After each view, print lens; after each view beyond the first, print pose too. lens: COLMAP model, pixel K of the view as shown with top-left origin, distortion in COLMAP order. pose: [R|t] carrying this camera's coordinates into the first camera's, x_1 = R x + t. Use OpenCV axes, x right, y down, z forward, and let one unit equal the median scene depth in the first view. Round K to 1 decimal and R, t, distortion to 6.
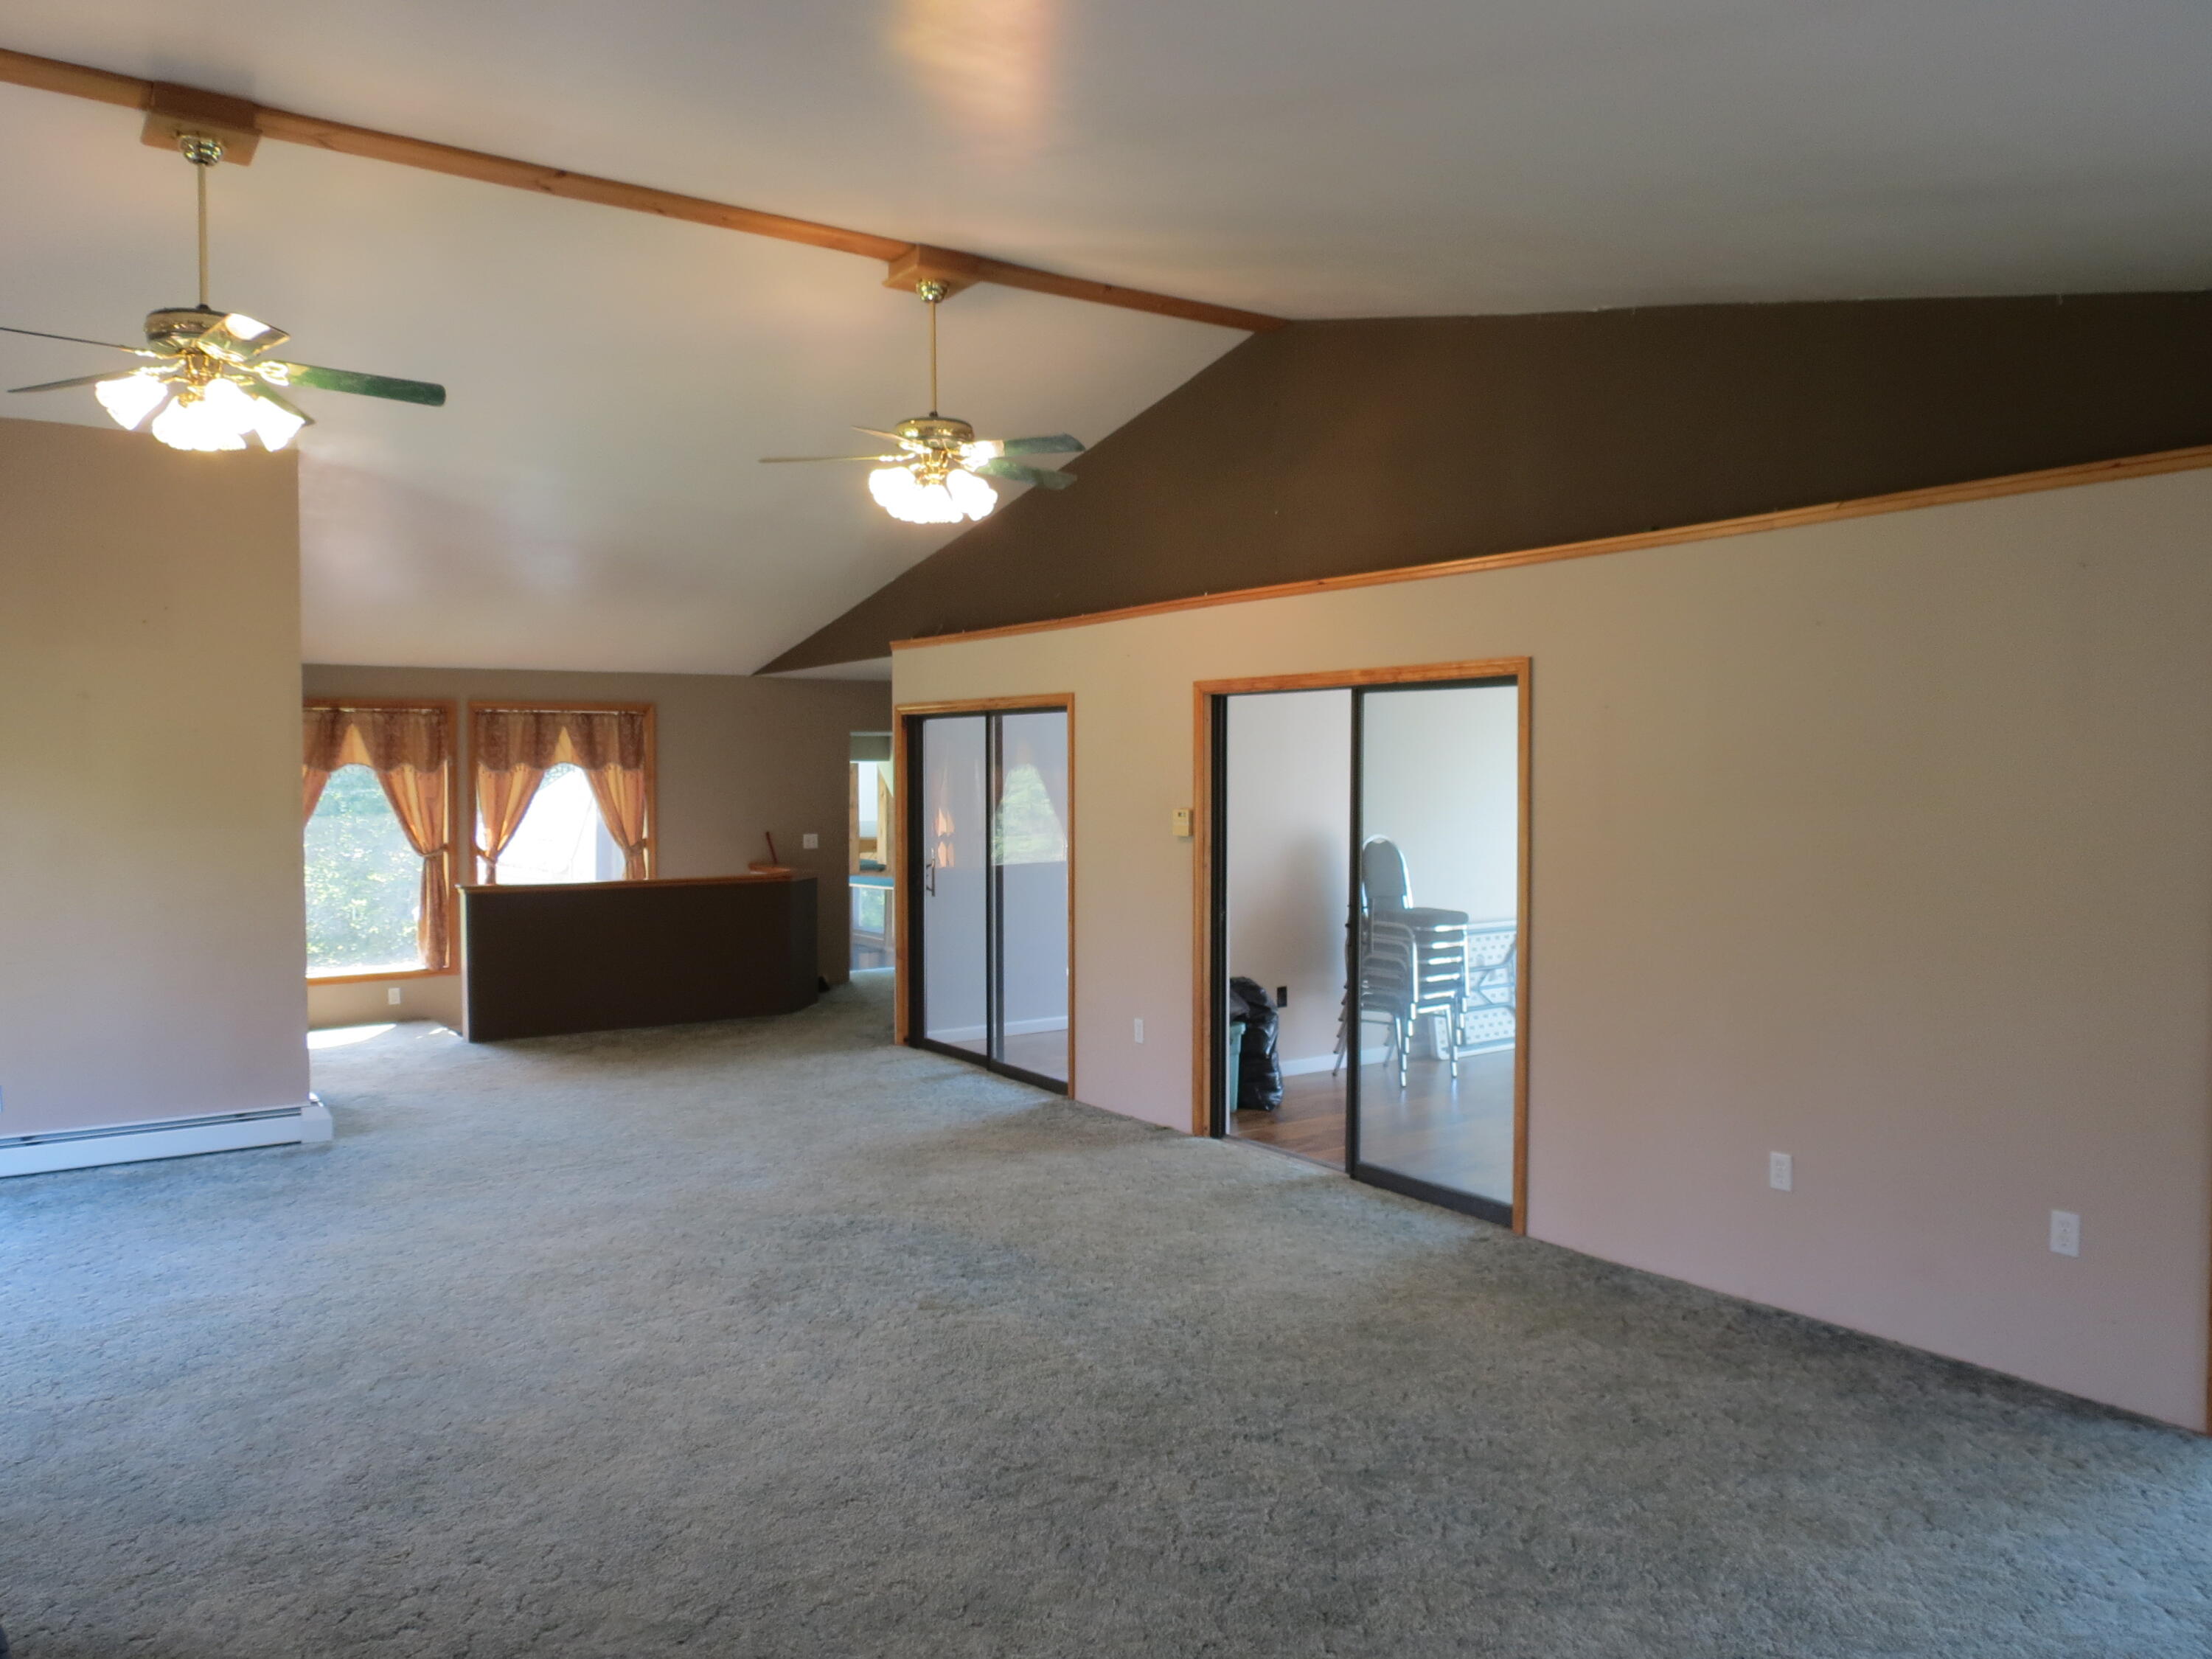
lens RADIAL K [[1570.4, 0, 1103.4], [0, 1570.4, 828.9], [0, 0, 1]] dist [-0.030530, 0.015507]
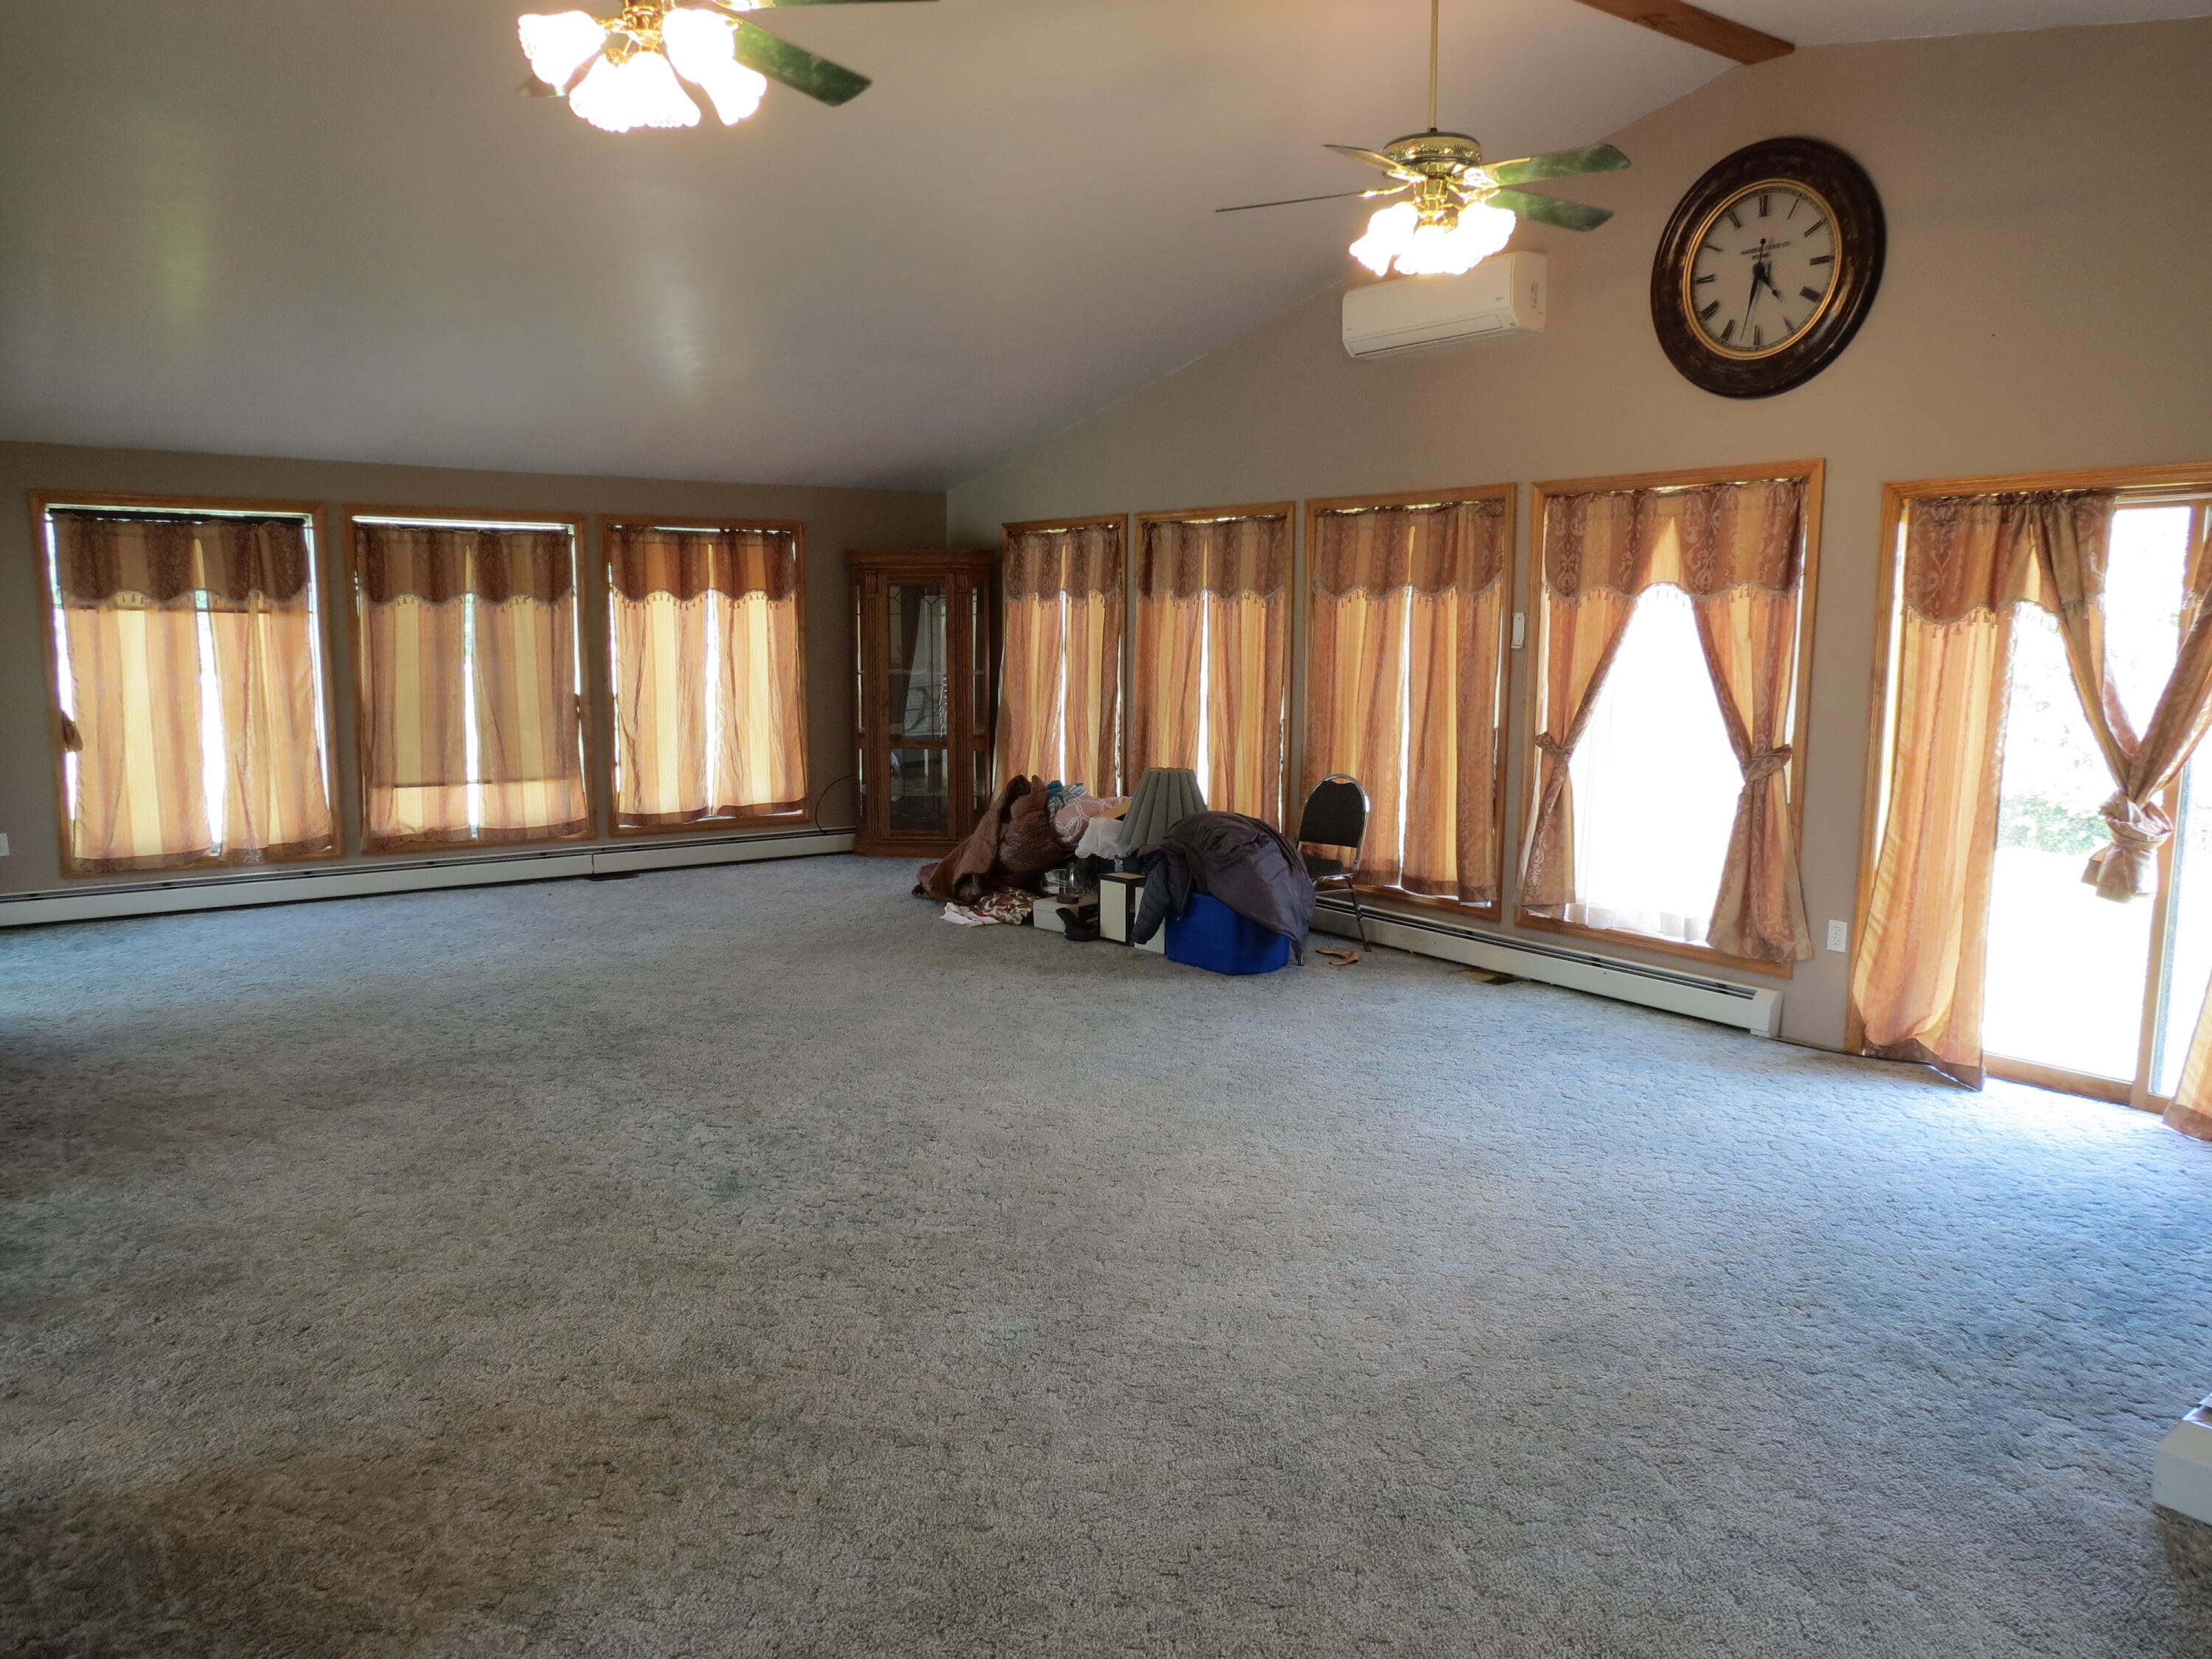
lens RADIAL K [[1570.4, 0, 1092.0], [0, 1570.4, 825.9], [0, 0, 1]] dist [-0.030530, 0.015507]
pose [[-0.999928, 0.000285, -0.012028, -0.259445], [-0.001702, 0.986320, 0.164831, -0.037739], [0.011911, 0.164840, -0.986248, 1.592145]]
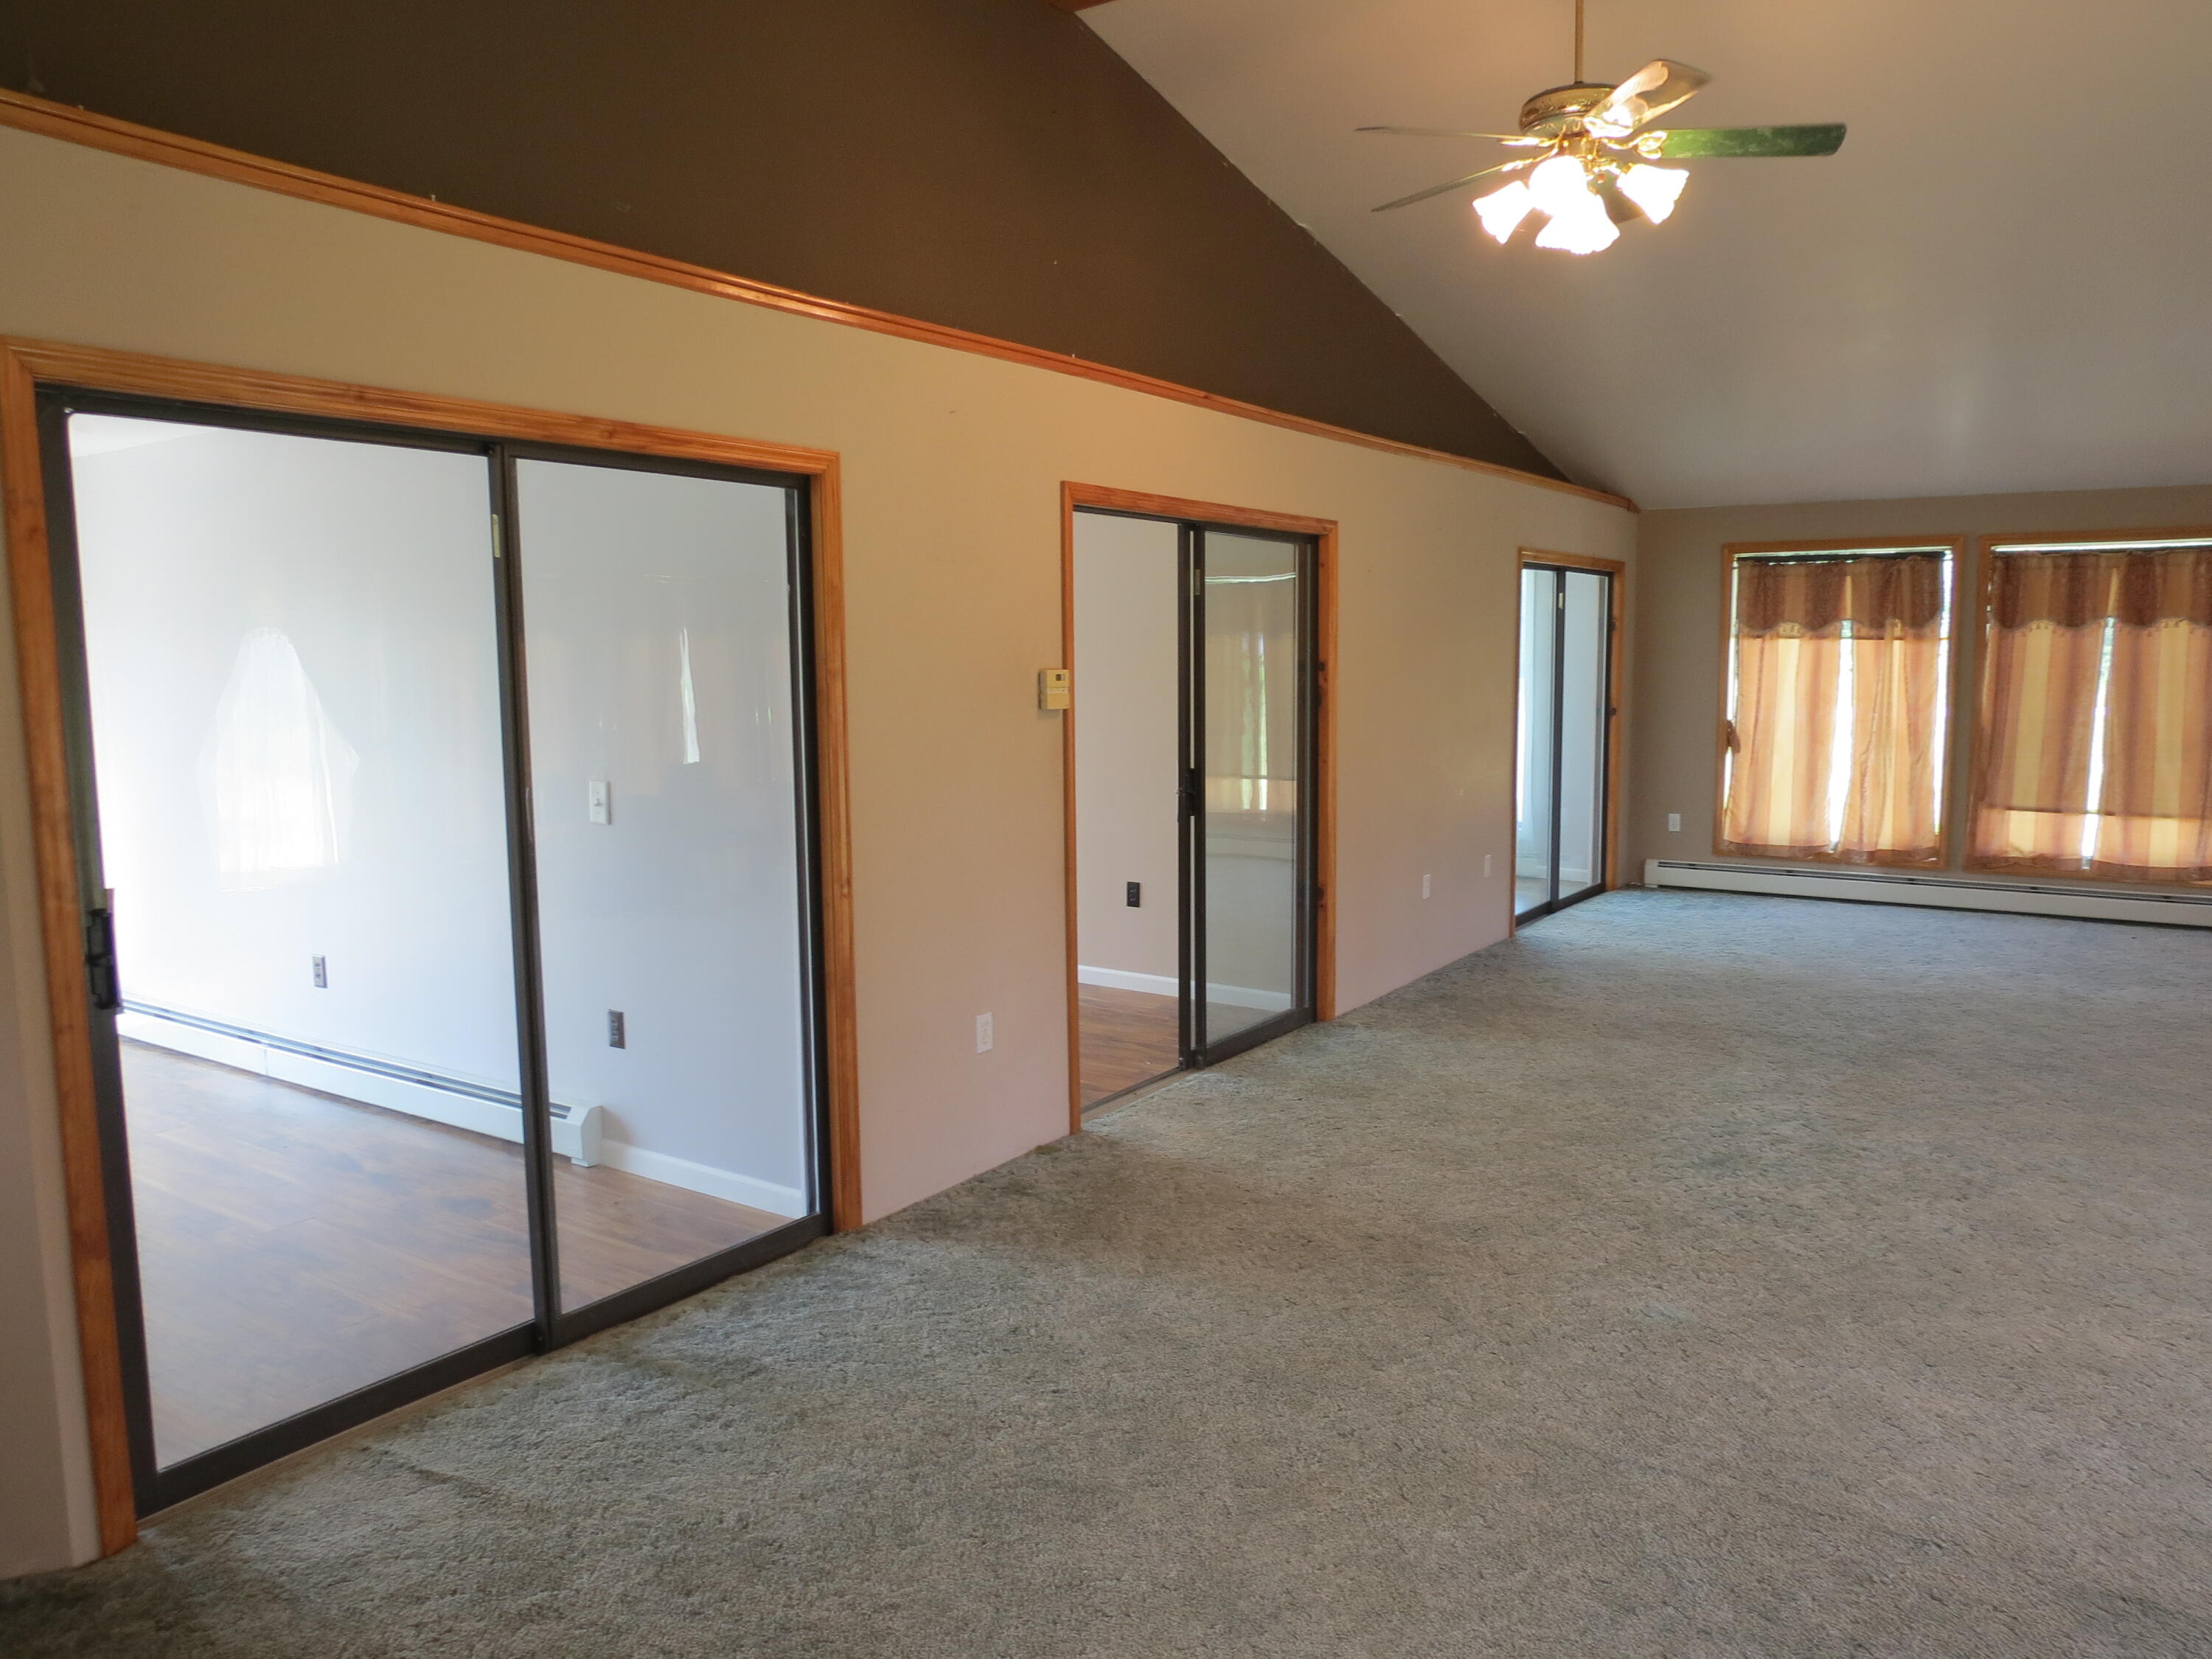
lens RADIAL K [[1570.4, 0, 1115.1], [0, 1570.4, 829.5], [0, 0, 1]] dist [-0.030530, 0.015507]
pose [[-0.356815, -0.099842, 0.928824, -0.704458], [0.042459, 0.991511, 0.122891, -0.031042], [-0.933210, 0.083286, -0.349547, 1.452260]]
